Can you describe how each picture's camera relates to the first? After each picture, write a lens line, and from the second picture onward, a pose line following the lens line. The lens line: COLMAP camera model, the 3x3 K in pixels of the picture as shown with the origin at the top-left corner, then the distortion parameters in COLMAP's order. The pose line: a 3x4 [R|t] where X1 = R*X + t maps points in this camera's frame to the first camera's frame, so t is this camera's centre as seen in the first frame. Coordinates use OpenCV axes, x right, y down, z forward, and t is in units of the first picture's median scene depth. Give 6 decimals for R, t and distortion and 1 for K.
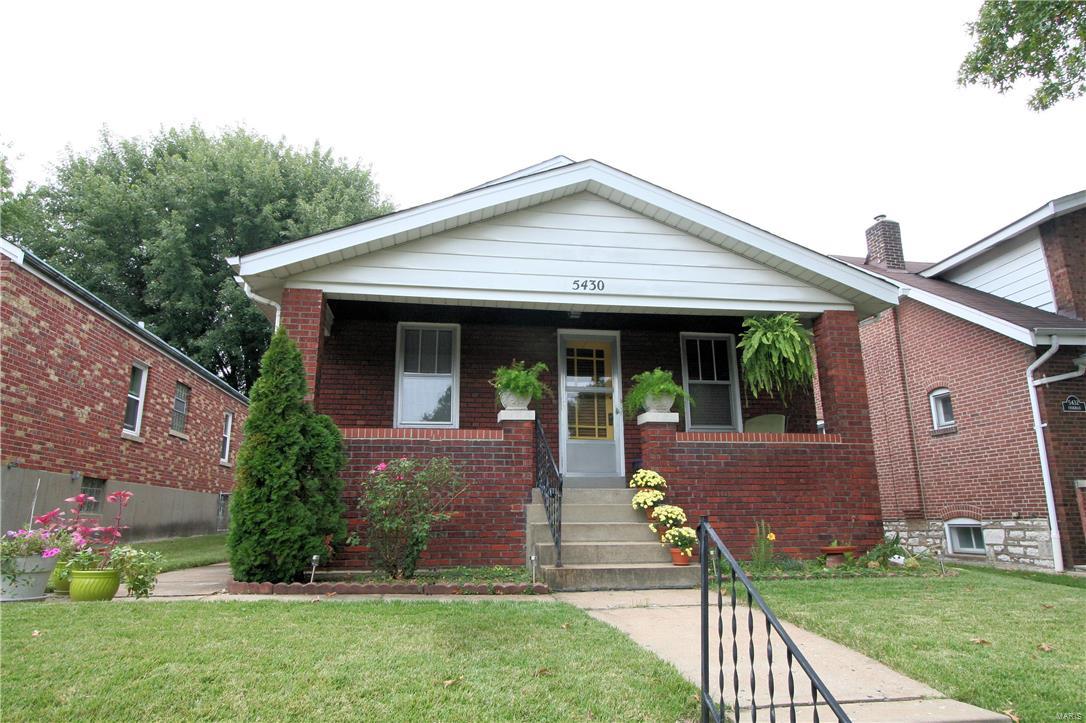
lens RADIAL K [[634.5, 0, 538.9], [0, 634.5, 369.2], [0, 0, 1]] dist [-0.003564, -0.000065]
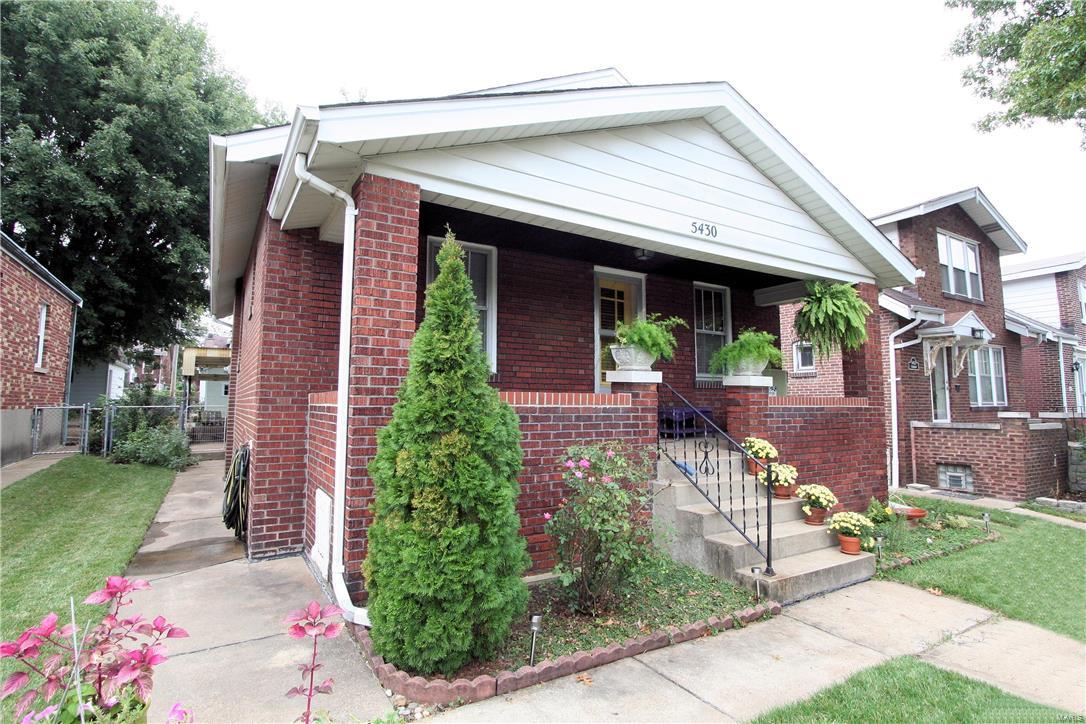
lens RADIAL K [[534.2, 0, 545.0], [0, 534.2, 350.7], [0, 0, 1]] dist [-0.008378, -0.000280]
pose [[0.920165, 0.049573, 0.388381, -0.393395], [-0.100425, 0.988650, 0.111738, -0.025238], [-0.378433, -0.141821, 0.914699, 0.367707]]
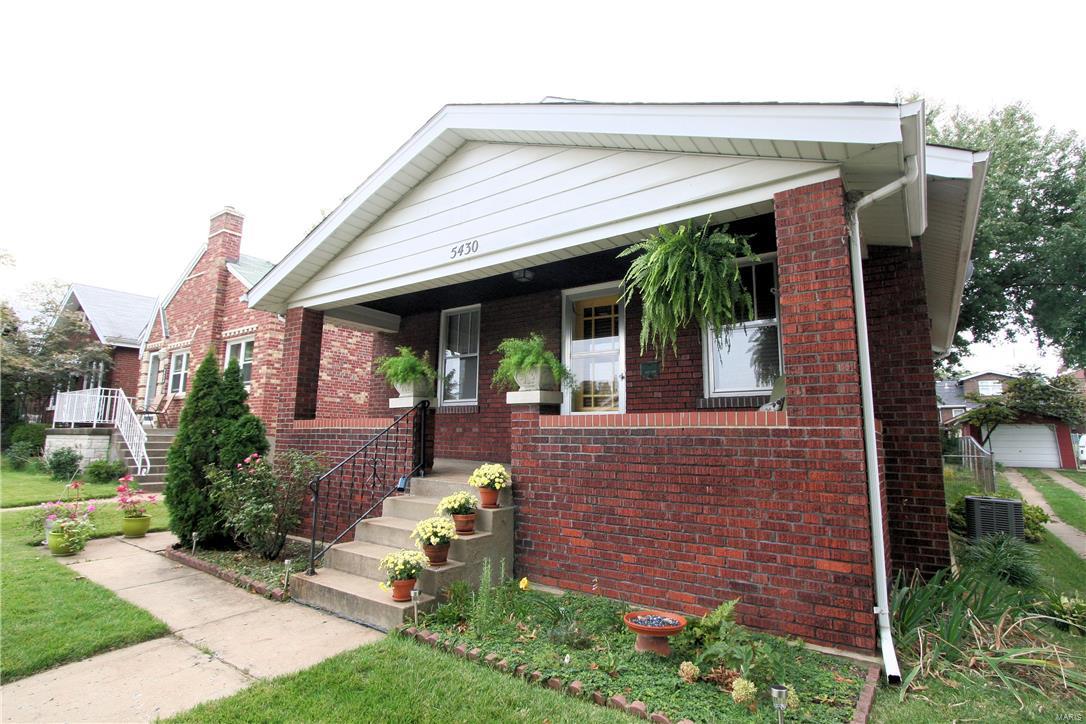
lens RADIAL K [[528.8, 0, 551.5], [0, 528.8, 360.7], [0, 0, 1]] dist [-0.003892, 0.000657]
pose [[0.733382, -0.083762, -0.674637, 0.627012], [0.137432, 0.990158, 0.026462, 0.016781], [0.665781, -0.112124, 0.737675, 0.506118]]
